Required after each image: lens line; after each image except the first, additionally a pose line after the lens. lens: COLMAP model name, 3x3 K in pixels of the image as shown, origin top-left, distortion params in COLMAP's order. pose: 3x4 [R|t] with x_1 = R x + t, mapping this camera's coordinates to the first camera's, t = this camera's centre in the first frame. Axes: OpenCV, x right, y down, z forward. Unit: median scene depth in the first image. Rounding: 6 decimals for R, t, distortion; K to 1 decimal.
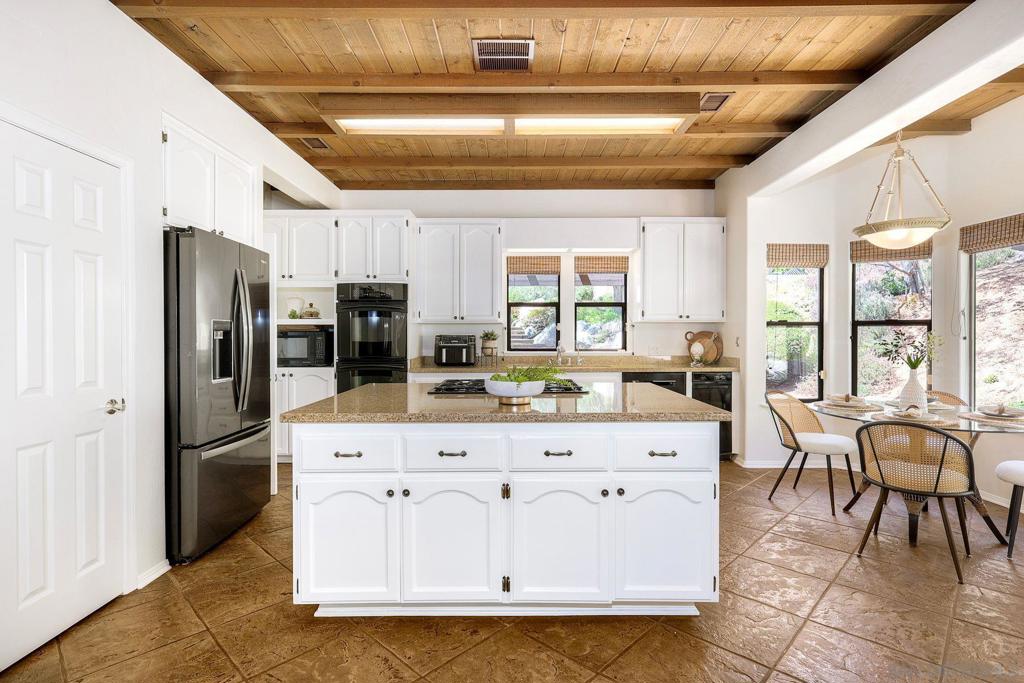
lens RADIAL K [[503.2, 0, 510.9], [0, 503.2, 335.3], [0, 0, 1]] dist [0.002170, -0.000338]
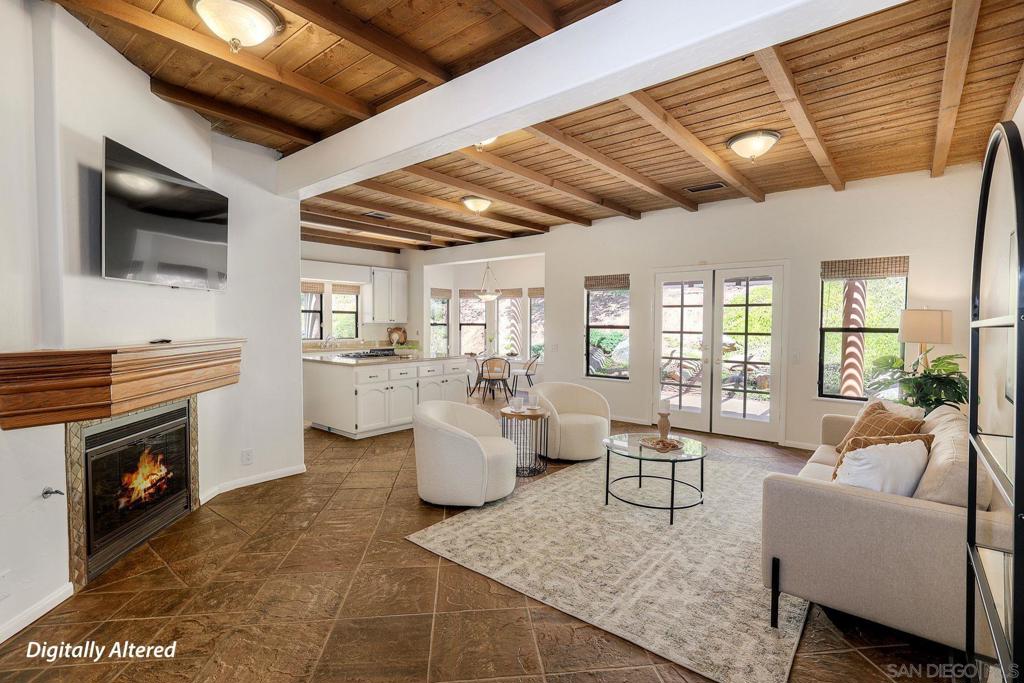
lens RADIAL K [[475.5, 0, 485.3], [0, 475.5, 335.9], [0, 0, 1]] dist [0.001776, -0.000625]
pose [[0.674991, -0.017810, 0.737611, -0.772985], [-0.001500, 0.999673, 0.025510, -0.024221], [-0.737825, -0.018326, 0.674744, -0.511717]]
